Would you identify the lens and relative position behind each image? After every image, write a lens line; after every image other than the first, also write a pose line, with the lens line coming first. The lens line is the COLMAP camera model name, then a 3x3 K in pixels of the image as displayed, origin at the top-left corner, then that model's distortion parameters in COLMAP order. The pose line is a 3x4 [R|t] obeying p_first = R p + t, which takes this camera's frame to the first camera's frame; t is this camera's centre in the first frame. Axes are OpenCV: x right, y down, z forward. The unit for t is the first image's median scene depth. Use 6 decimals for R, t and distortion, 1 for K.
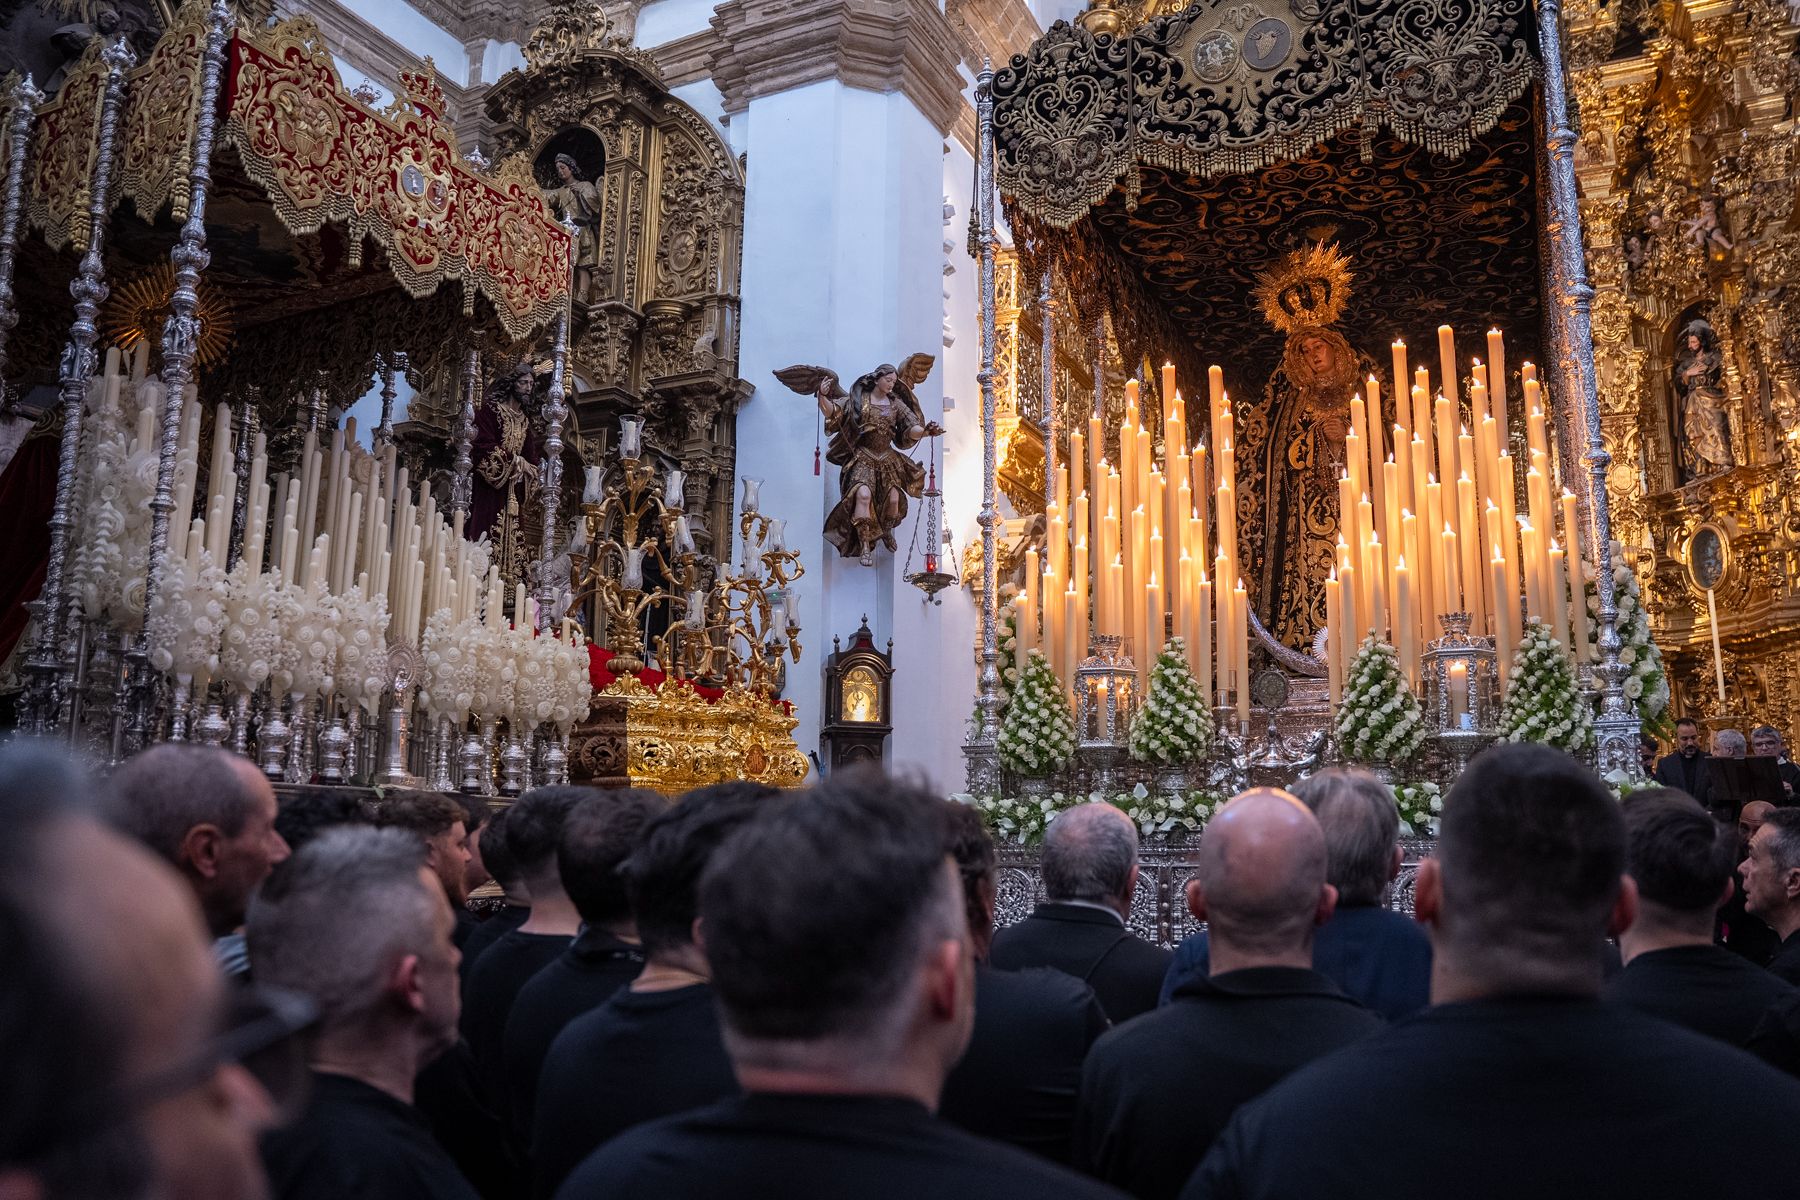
lens RADIAL K [[1391.6, 0, 943.2], [0, 1391.6, 639.3], [0, 0, 1]] dist [-0.169798, 0.111997]
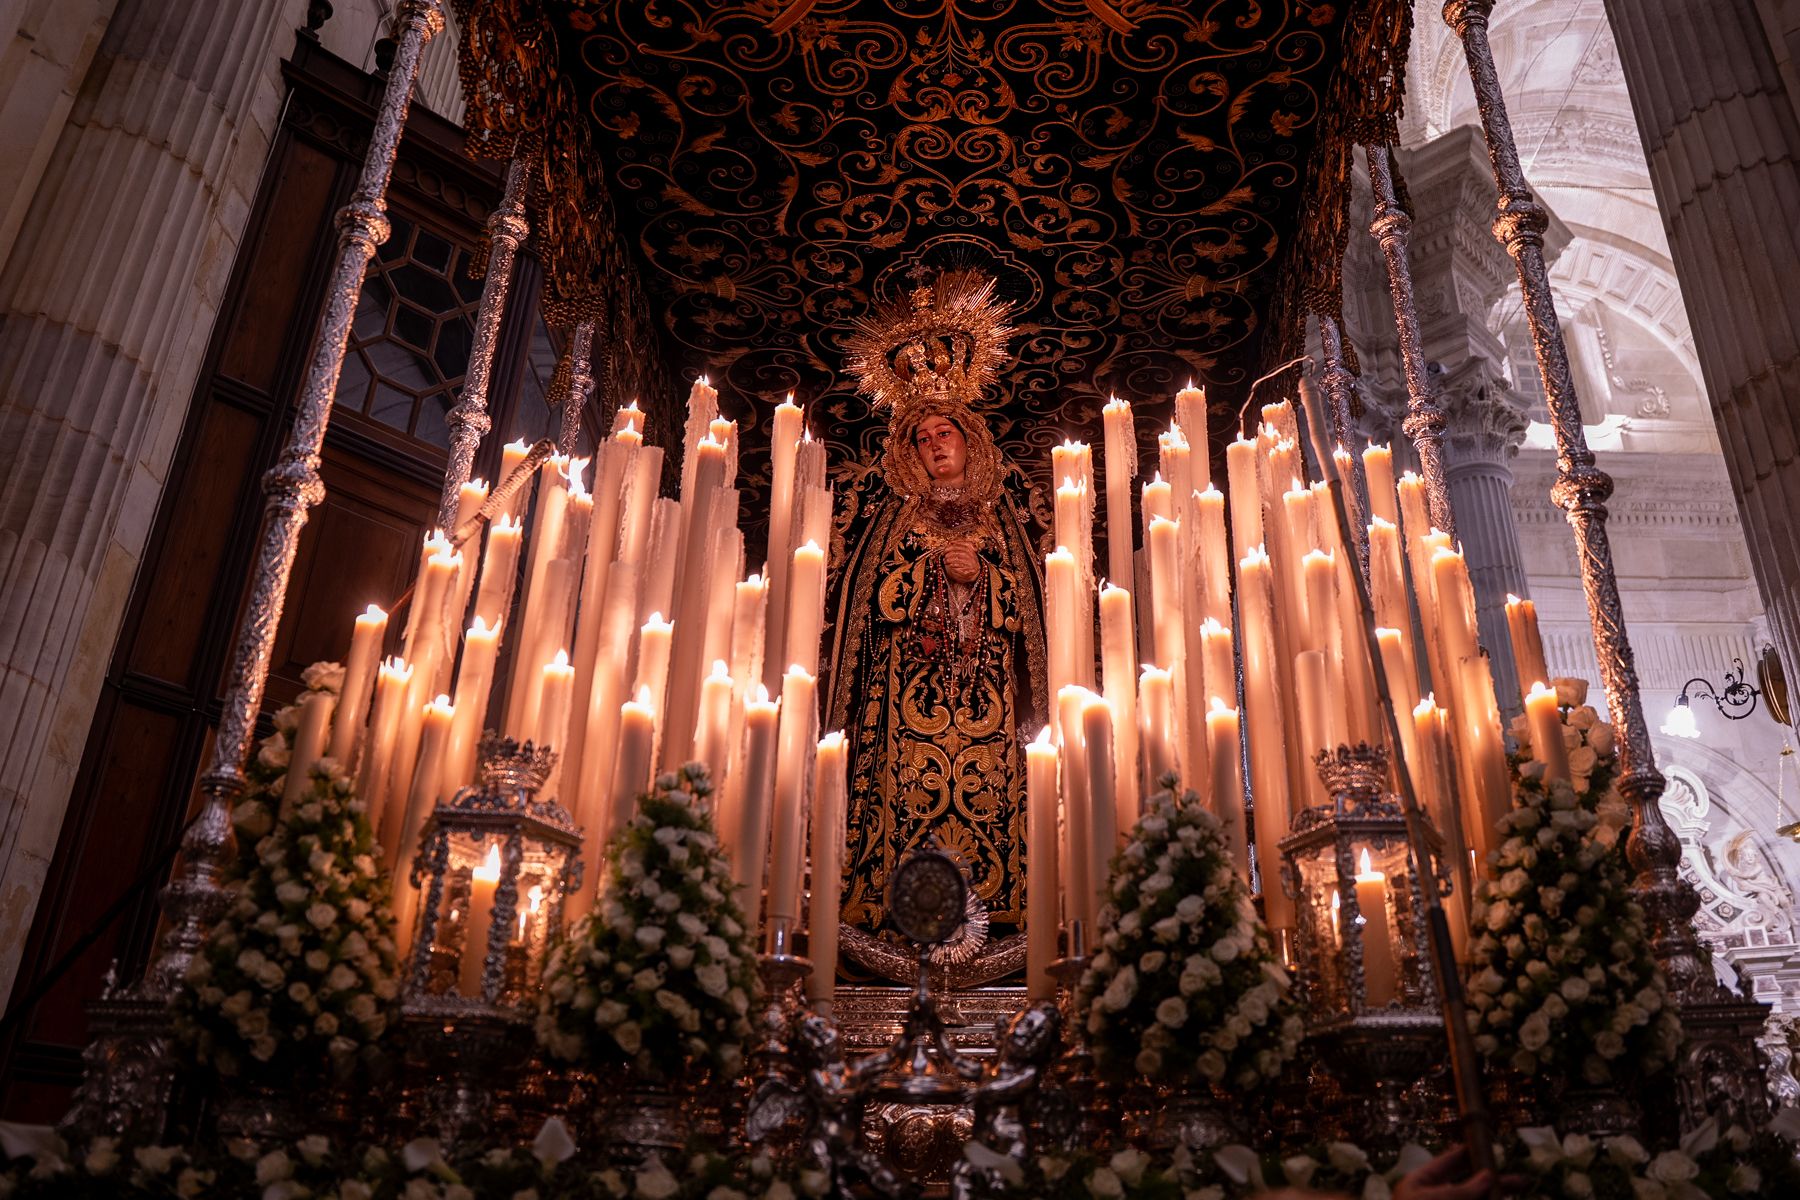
lens RADIAL K [[1499.3, 0, 979.7], [0, 1499.3, 548.9], [0, 0, 1]] dist [-0.166668, 0.098095]
pose [[0.906914, 0.203567, 0.368872, 0.069094], [-0.062906, 0.931138, -0.359199, 0.088712], [-0.416592, 0.302559, 0.857268, 0.555491]]
